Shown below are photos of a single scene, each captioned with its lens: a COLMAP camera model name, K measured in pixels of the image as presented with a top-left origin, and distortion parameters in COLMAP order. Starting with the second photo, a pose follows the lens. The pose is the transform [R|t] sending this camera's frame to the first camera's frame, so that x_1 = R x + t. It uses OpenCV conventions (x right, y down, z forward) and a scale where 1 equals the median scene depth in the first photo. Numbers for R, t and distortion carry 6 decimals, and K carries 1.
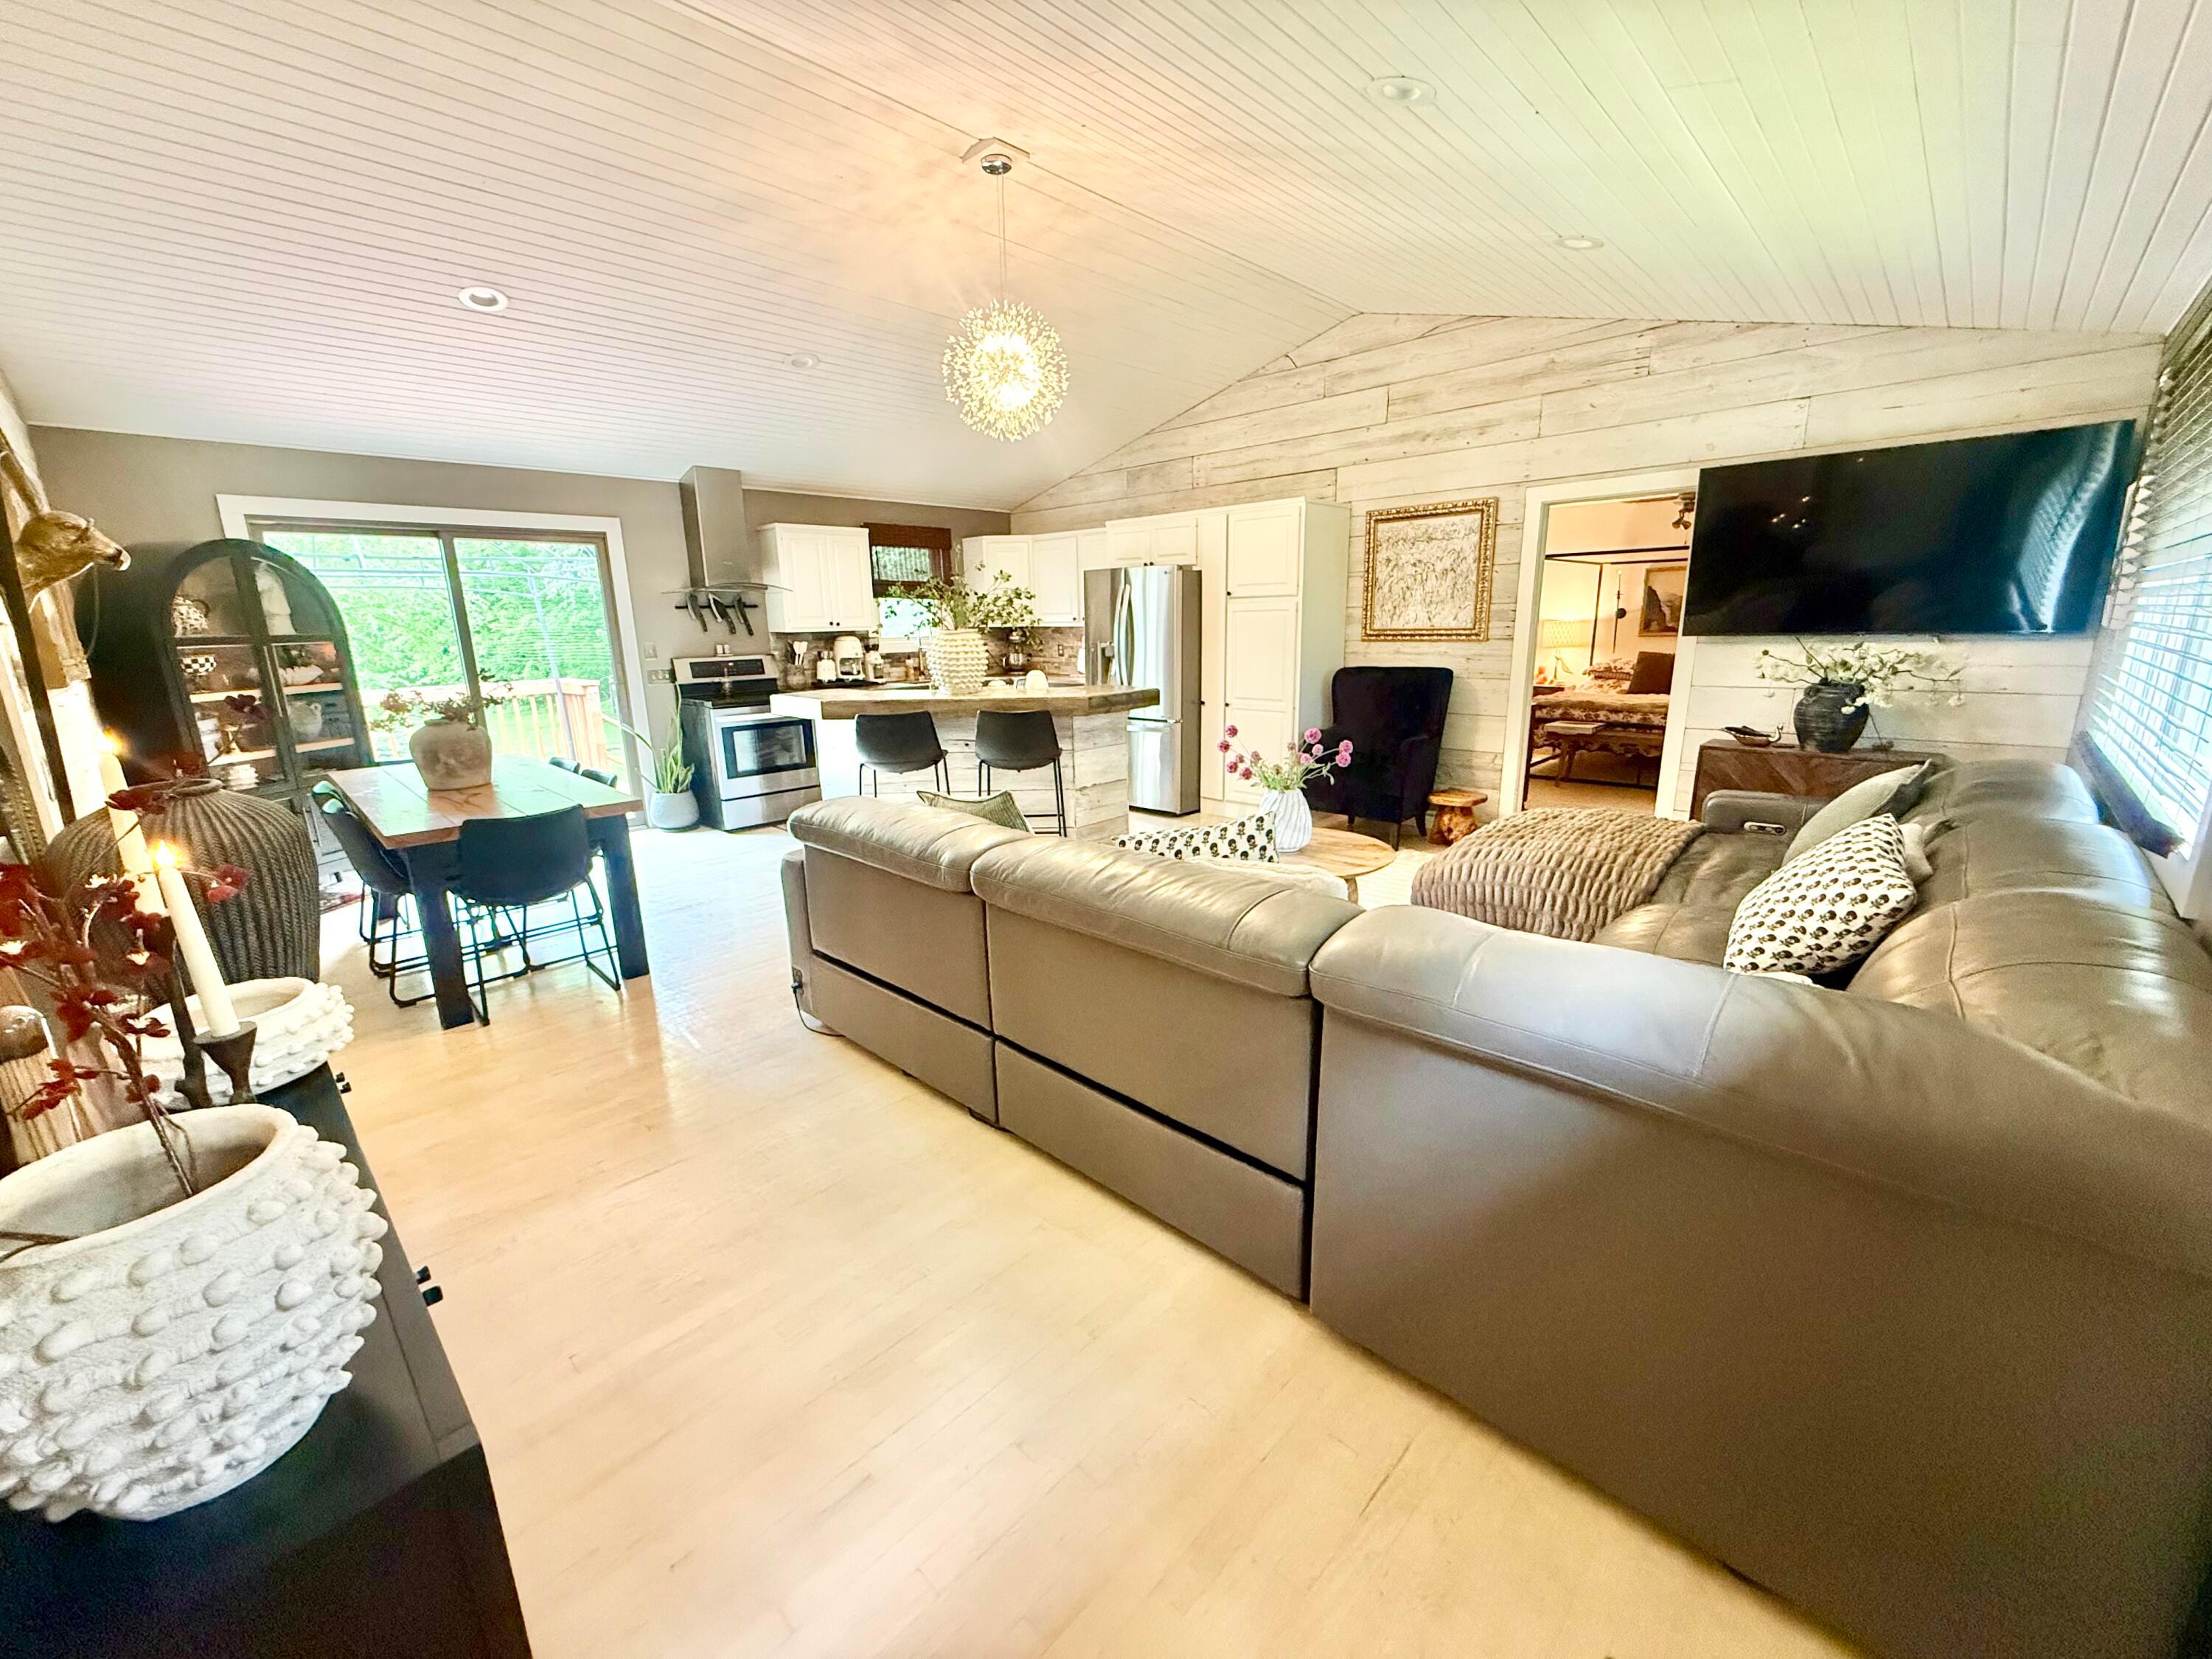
lens RADIAL K [[881.2, 0, 1101.6], [0, 881.2, 828.2], [0, 0, 1]] dist [0.000202, 0.000260]
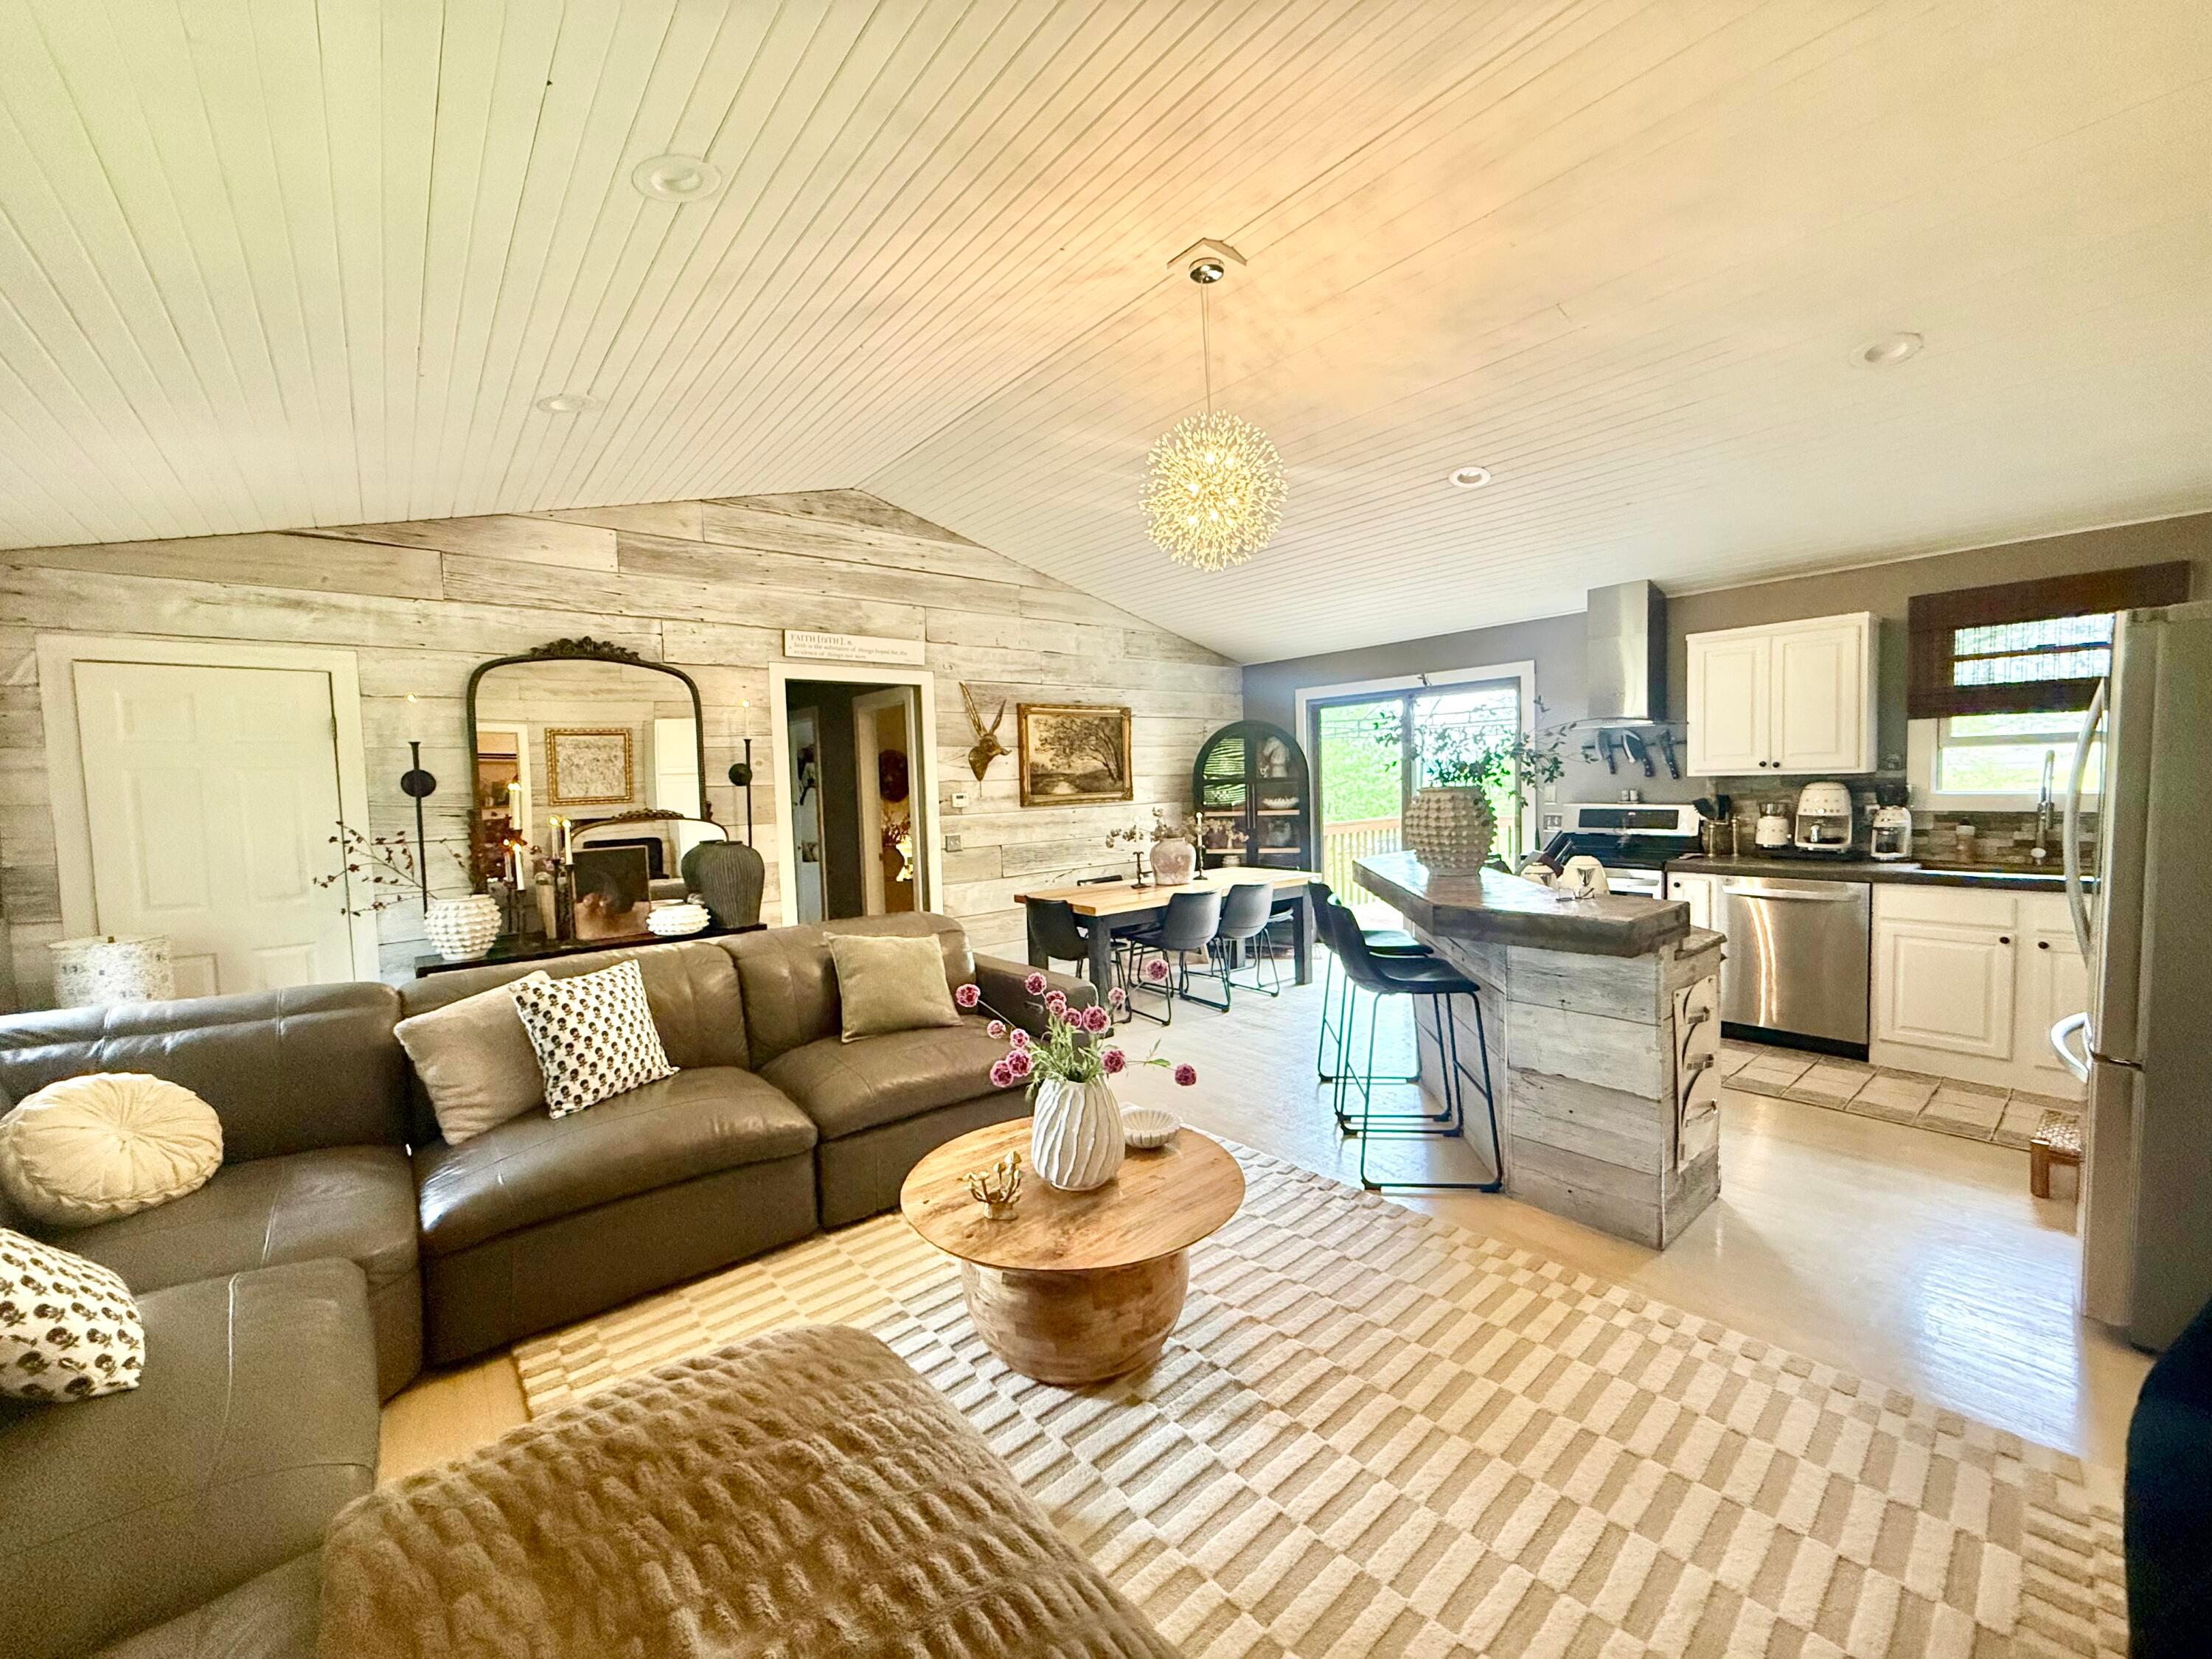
lens RADIAL K [[881.2, 0, 1101.6], [0, 881.2, 828.2], [0, 0, 1]] dist [0.000202, 0.000260]
pose [[-0.112280, 0.076578, -0.990721, 0.435169], [-0.200000, 0.974880, 0.098020, -0.154544], [0.973341, 0.209150, -0.094144, 0.602377]]
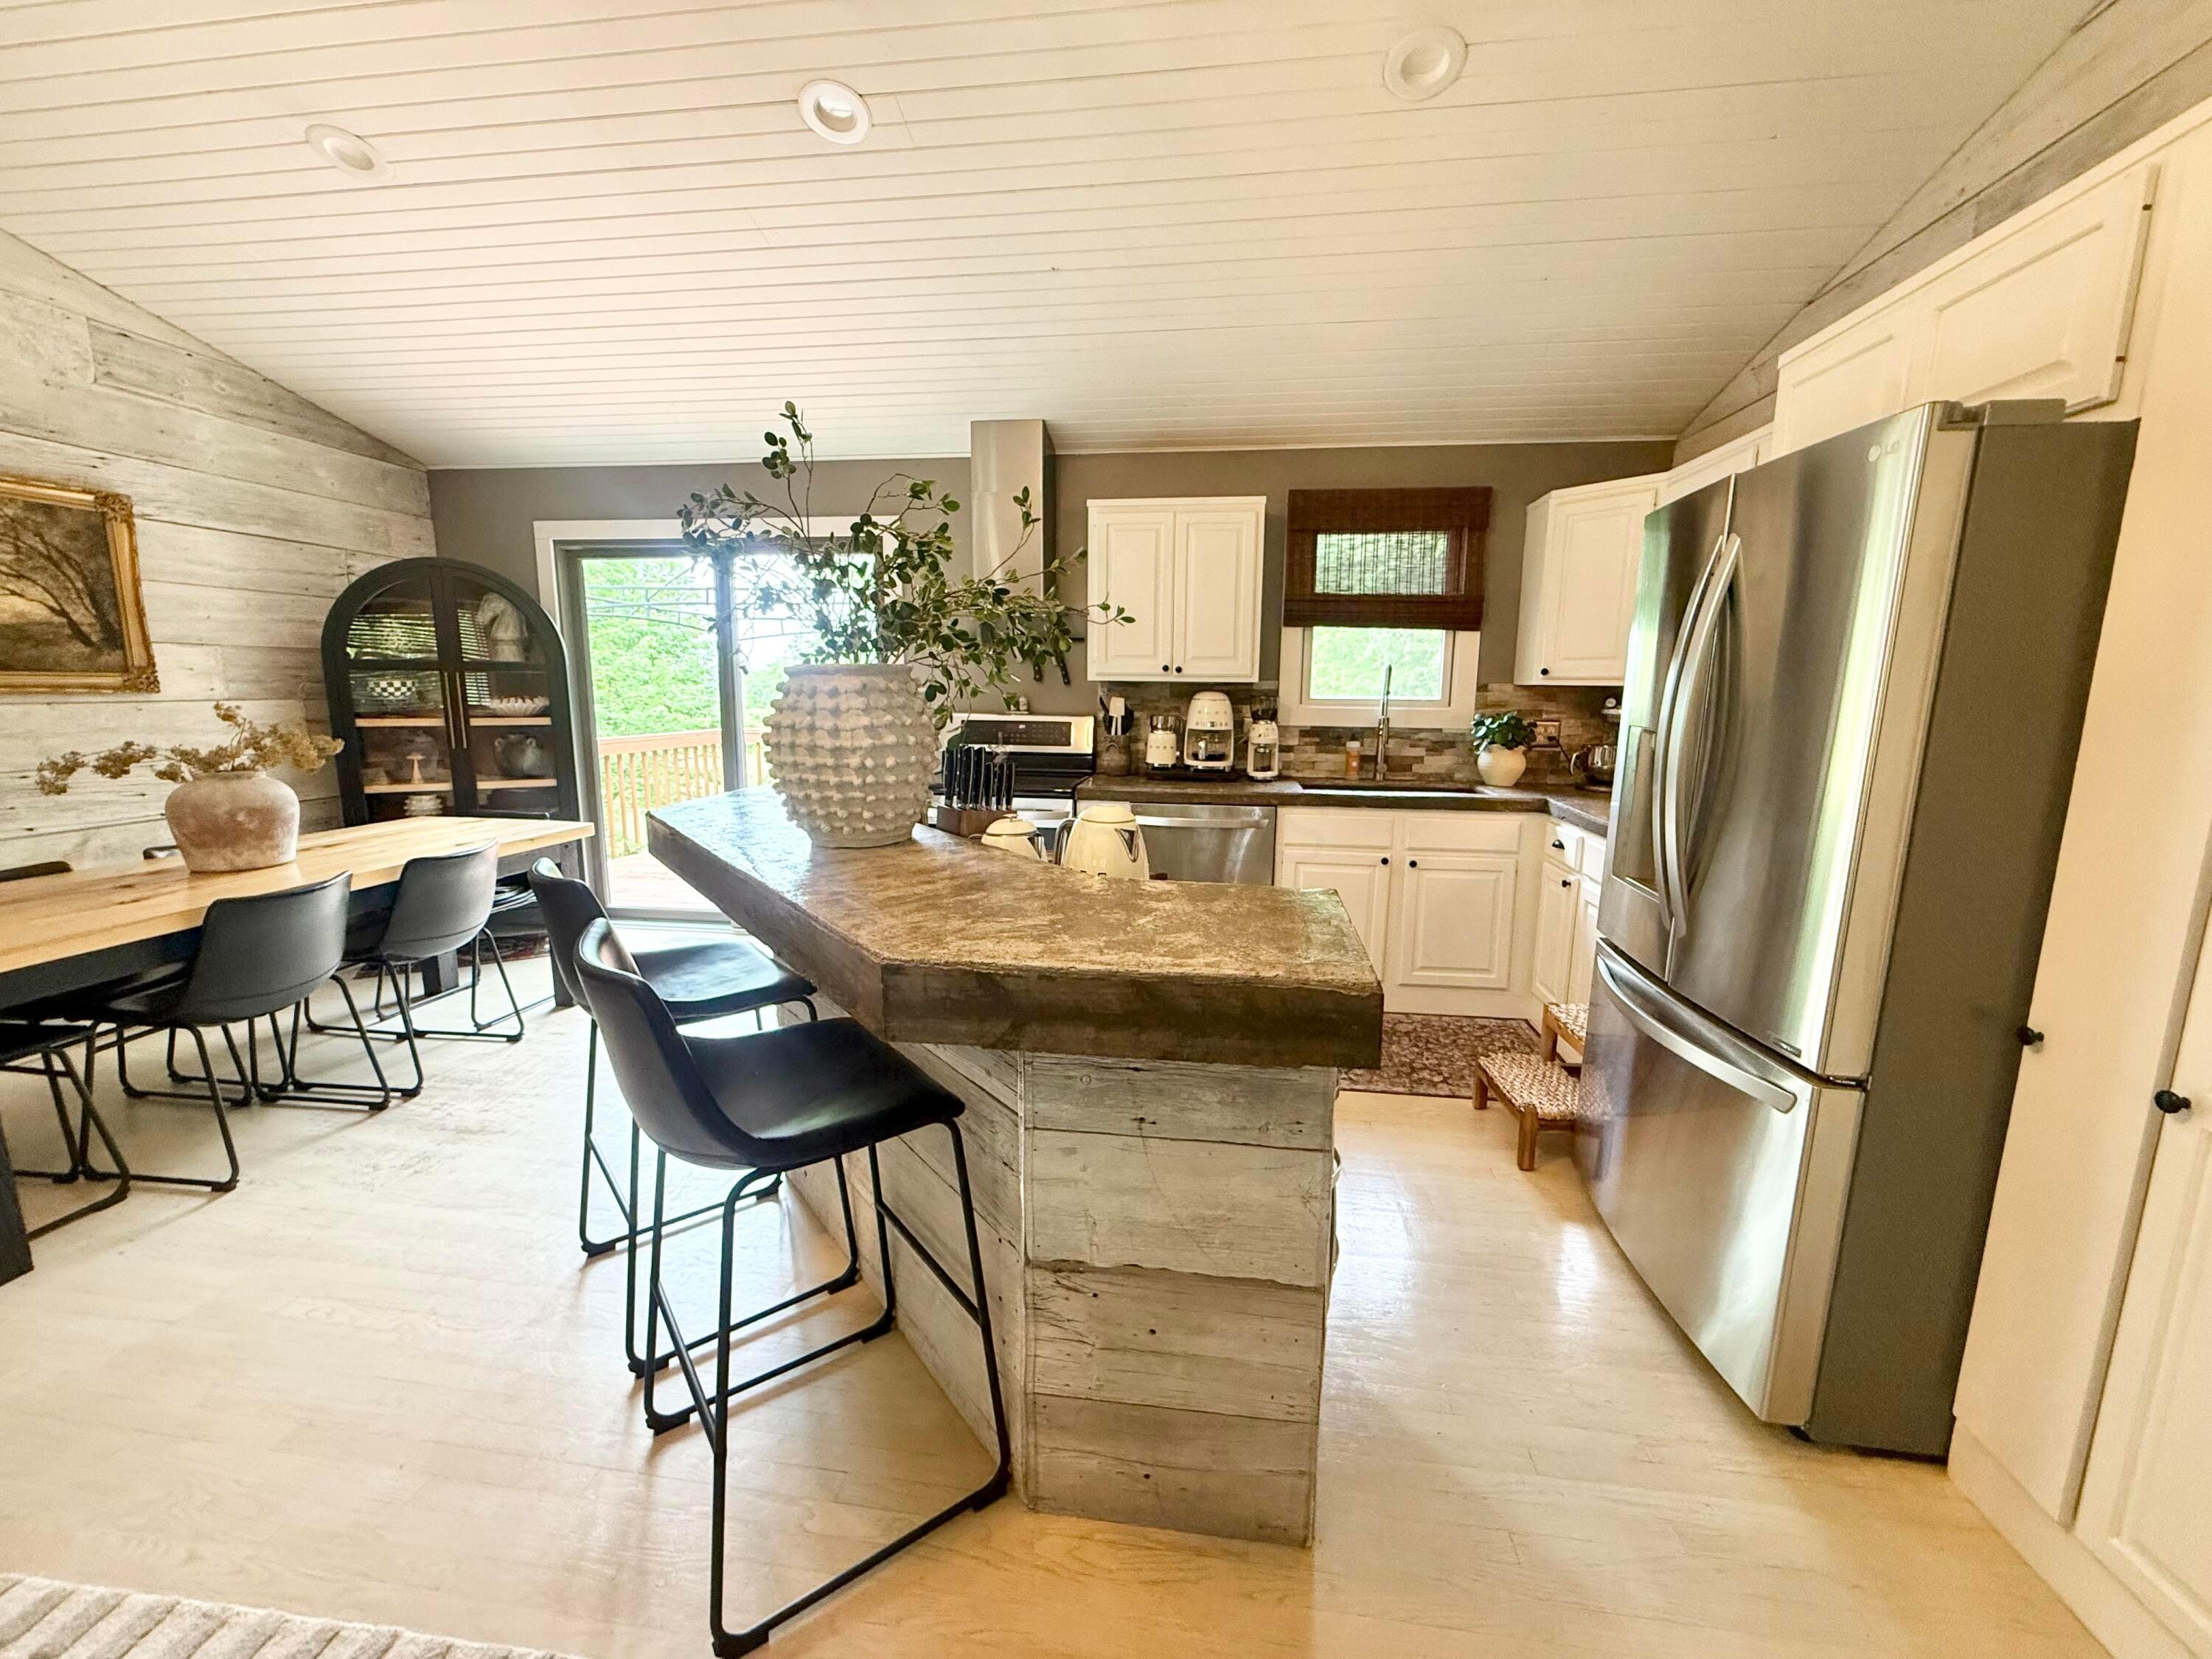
lens RADIAL K [[881.2, 0, 1101.6], [0, 881.2, 828.2], [0, 0, 1]] dist [0.000202, 0.000260]
pose [[0.594606, 0.152635, -0.789397, 0.137372], [-0.209053, 0.977396, 0.031519, -0.145453], [0.776364, 0.146285, 0.613074, 0.656910]]
